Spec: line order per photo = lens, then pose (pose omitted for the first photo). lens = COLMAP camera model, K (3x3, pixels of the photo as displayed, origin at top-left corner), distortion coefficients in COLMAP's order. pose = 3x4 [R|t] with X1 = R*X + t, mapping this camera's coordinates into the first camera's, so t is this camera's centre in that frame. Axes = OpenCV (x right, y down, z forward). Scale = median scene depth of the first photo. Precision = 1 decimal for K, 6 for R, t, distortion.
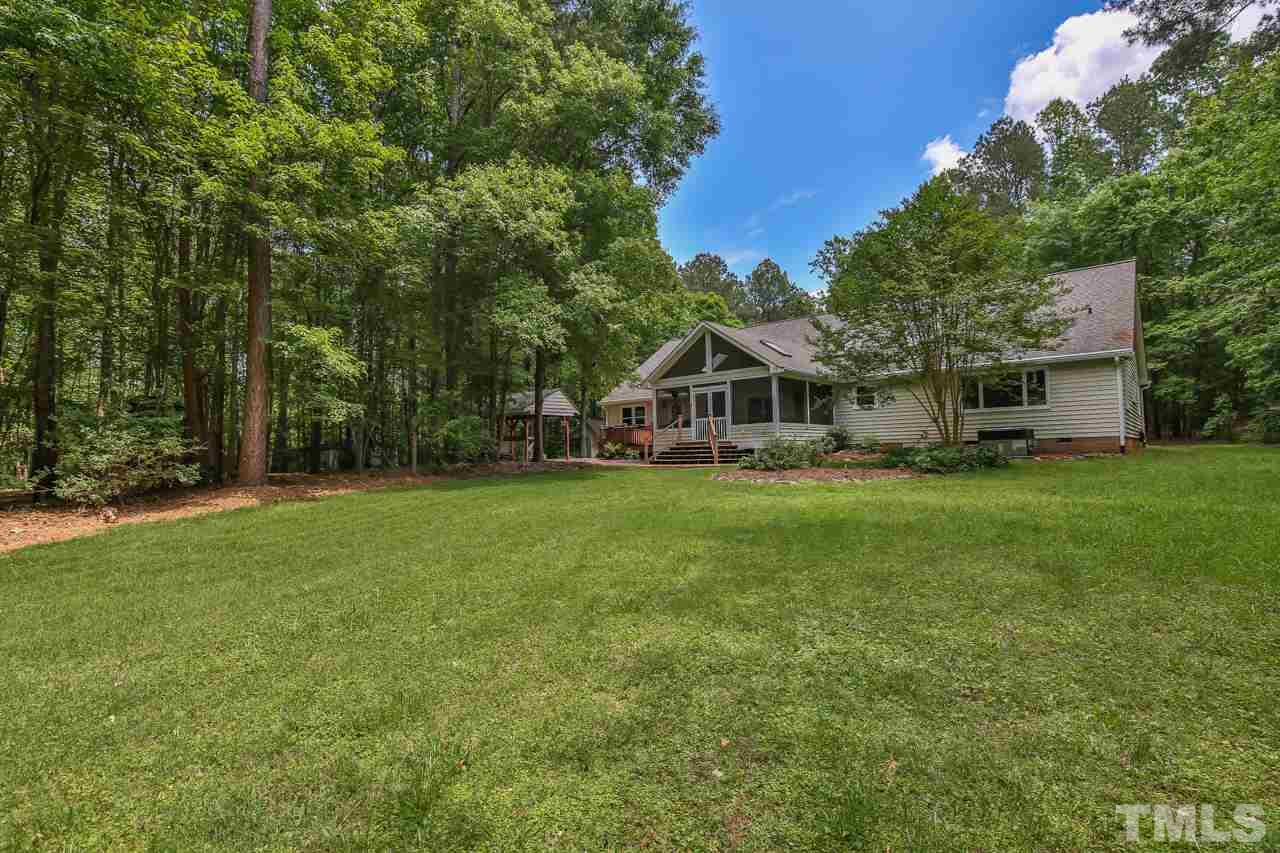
lens RADIAL K [[616.5, 0, 637.9], [0, 616.5, 426.2], [0, 0, 1]] dist [-0.033802, -0.000089]
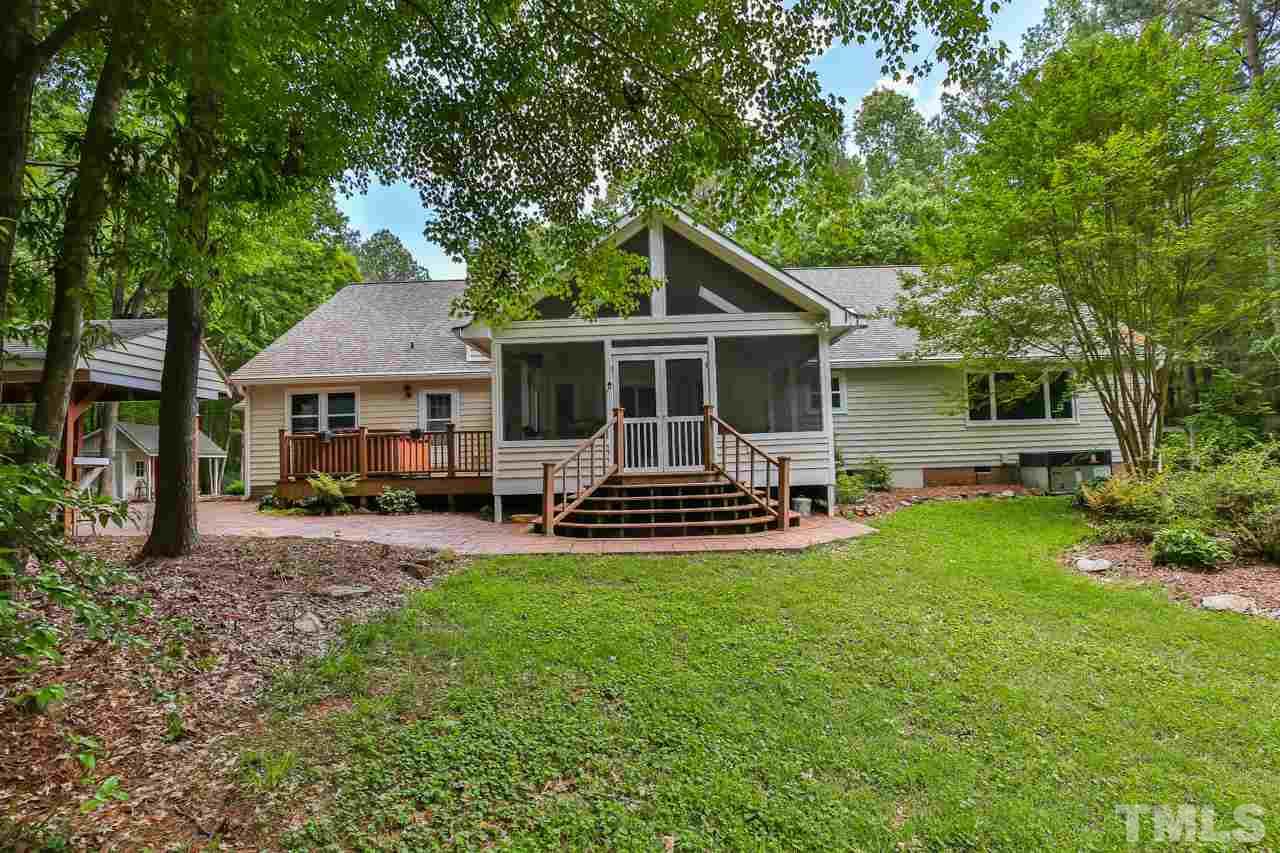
lens RADIAL K [[616.5, 0, 643.4], [0, 616.5, 420.6], [0, 0, 1]] dist [-0.033802, -0.000089]
pose [[0.755146, 0.040764, 0.654288, -0.178489], [-0.019793, 0.999028, -0.039399, 0.006179], [-0.655258, 0.016802, 0.755218, 0.676553]]
